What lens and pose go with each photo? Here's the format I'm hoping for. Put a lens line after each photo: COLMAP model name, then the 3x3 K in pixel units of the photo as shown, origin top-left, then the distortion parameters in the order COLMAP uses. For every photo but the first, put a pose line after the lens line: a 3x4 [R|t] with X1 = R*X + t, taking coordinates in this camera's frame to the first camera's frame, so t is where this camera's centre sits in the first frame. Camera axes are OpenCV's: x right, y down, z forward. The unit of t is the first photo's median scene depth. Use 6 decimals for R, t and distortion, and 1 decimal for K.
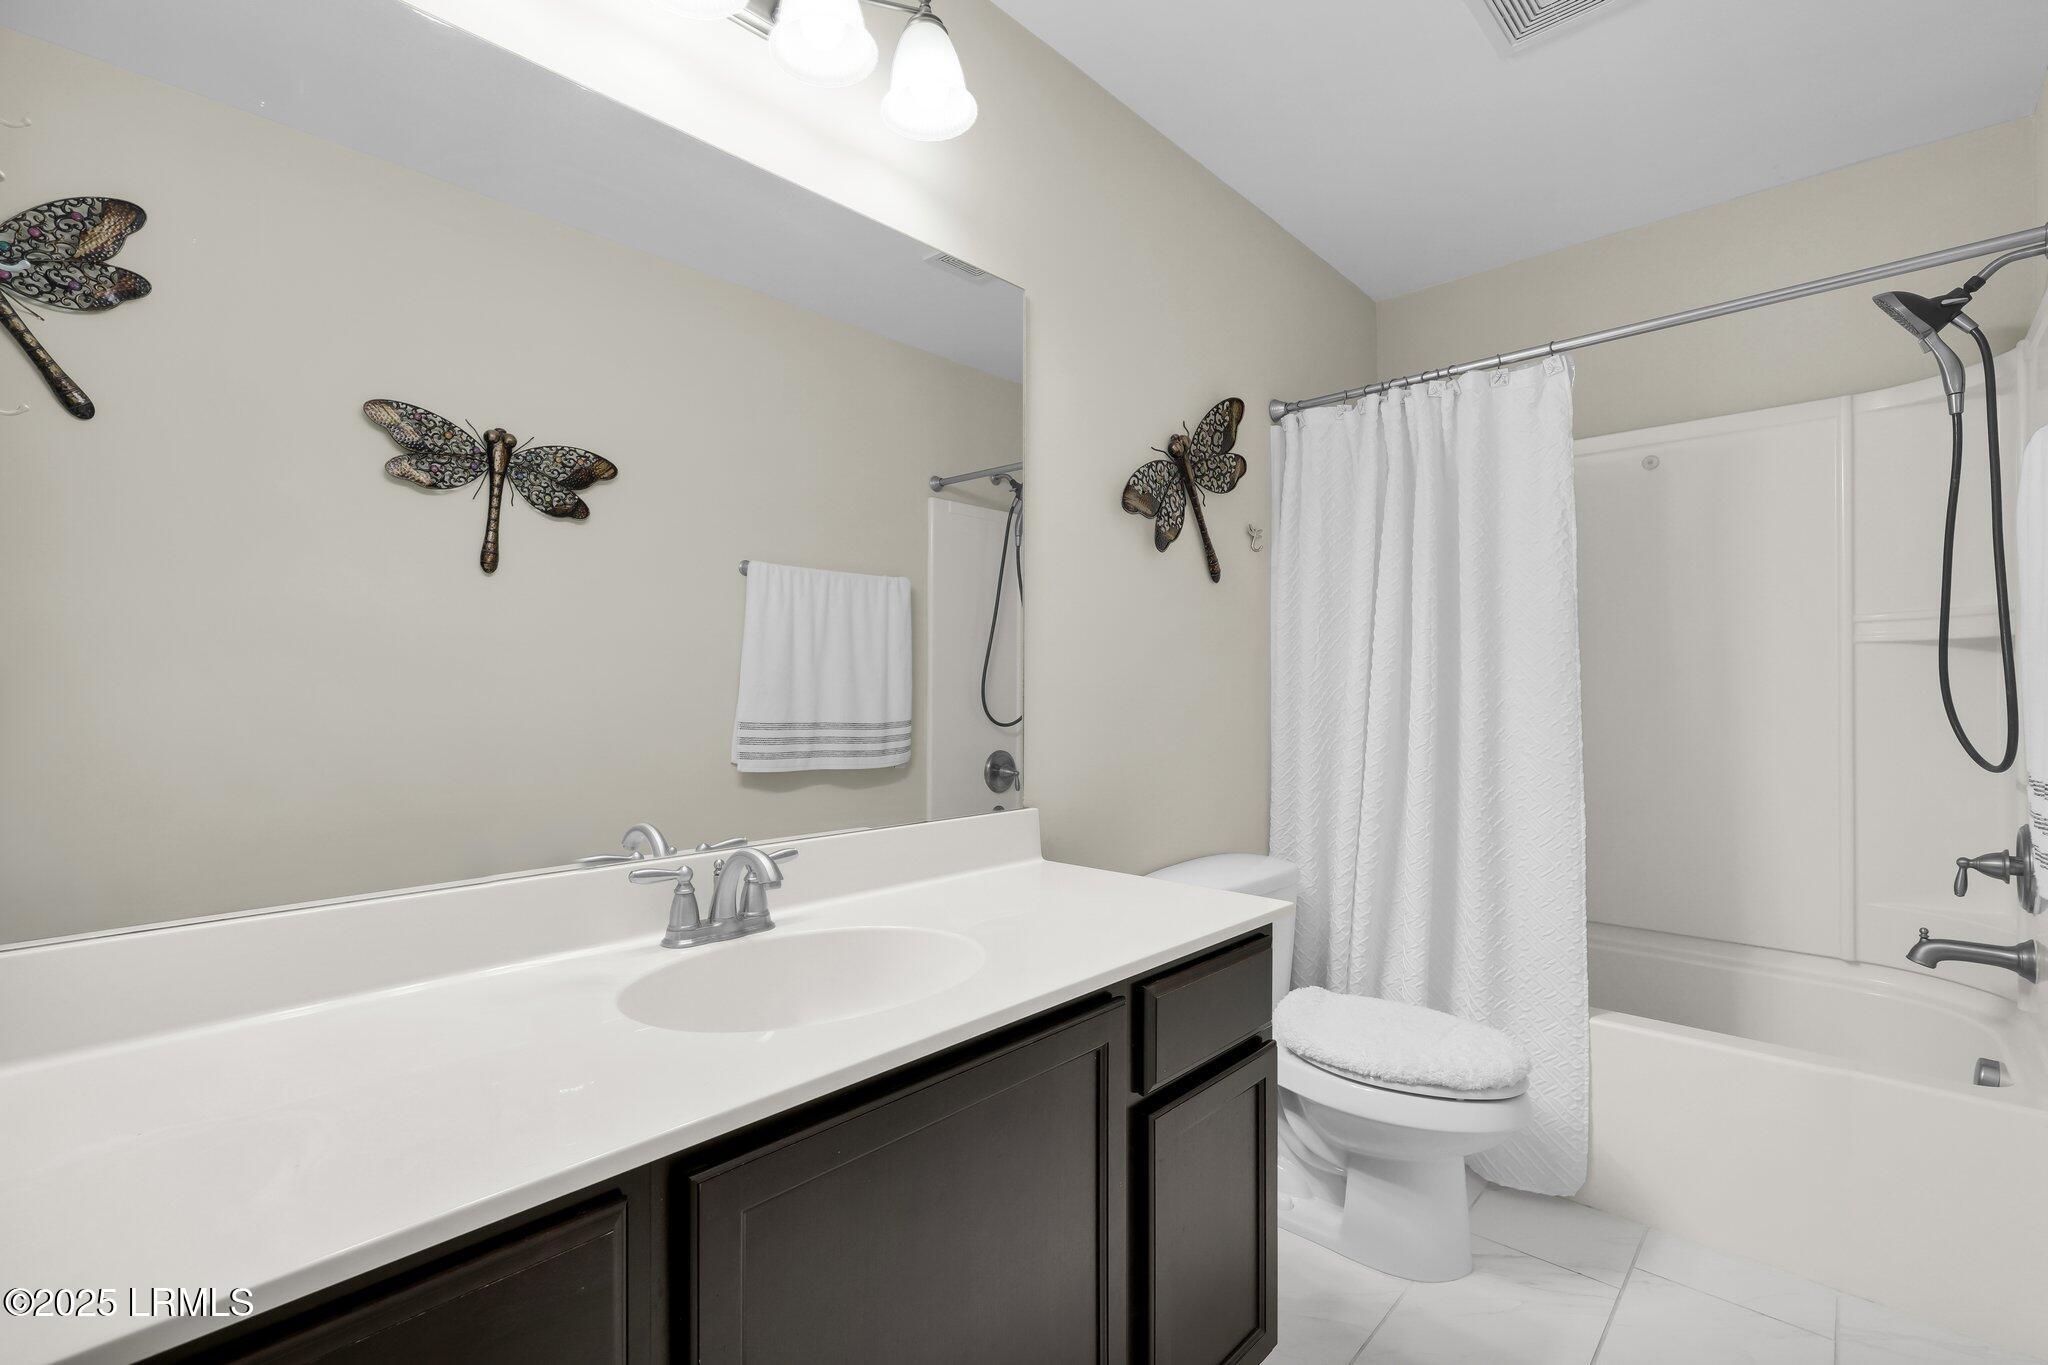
lens RADIAL K [[901.9, 0, 1029.1], [0, 901.9, 688.8], [0, 0, 1]] dist [0.001561, 0.000173]
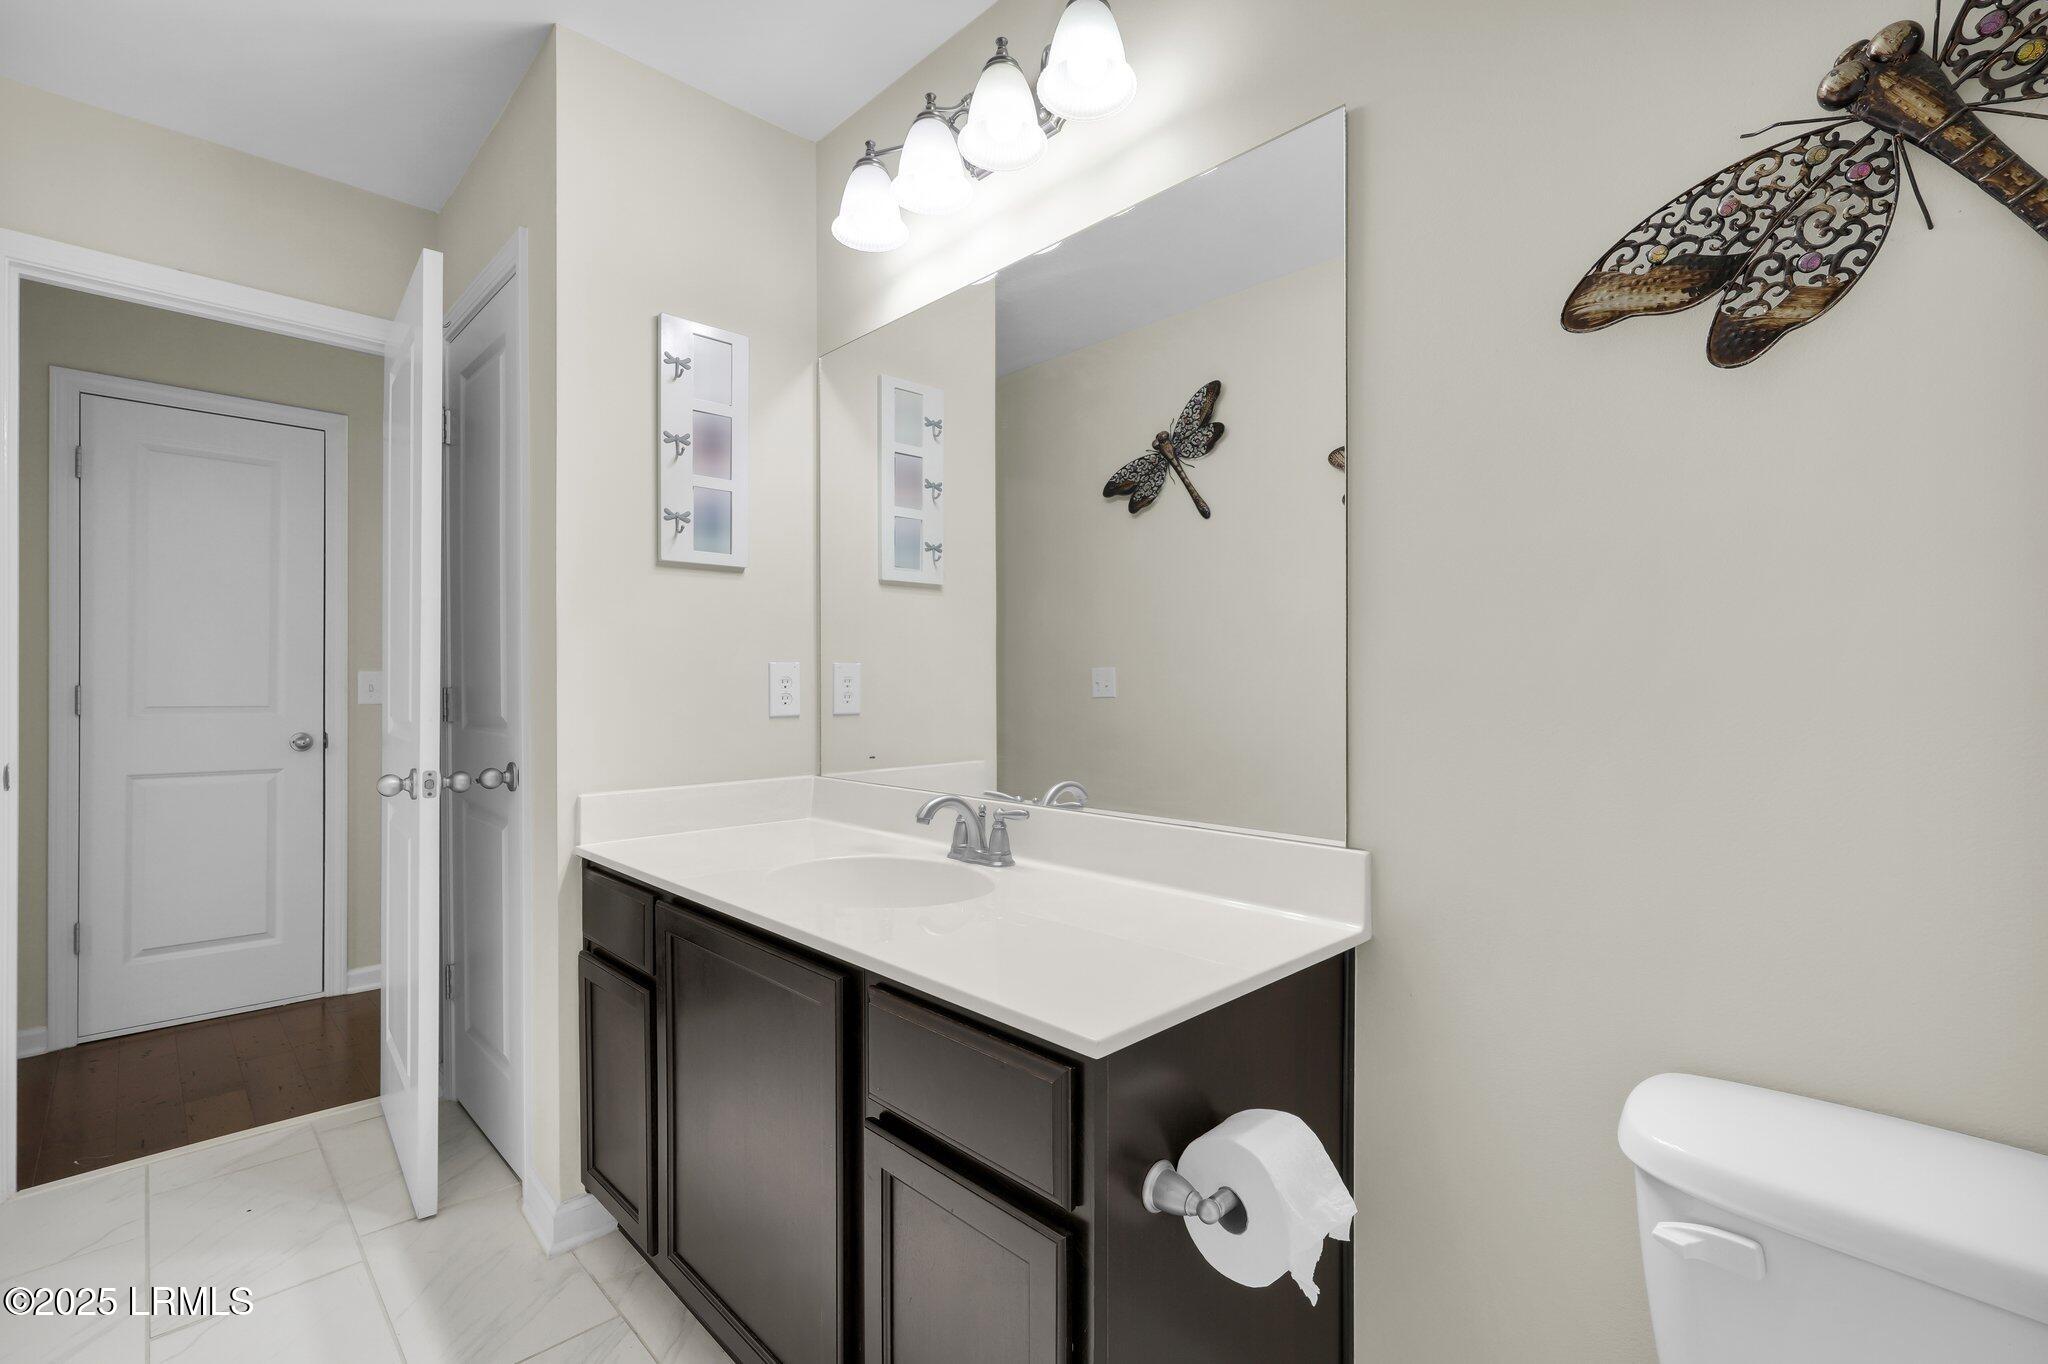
lens RADIAL K [[901.9, 0, 1029.2], [0, 901.9, 678.6], [0, 0, 1]] dist [0.001561, 0.000173]
pose [[-0.045093, 0.000485, -0.998983, 0.660114], [0.002498, 0.999997, 0.000373, -0.000264], [0.998980, -0.002479, -0.045094, 0.736779]]
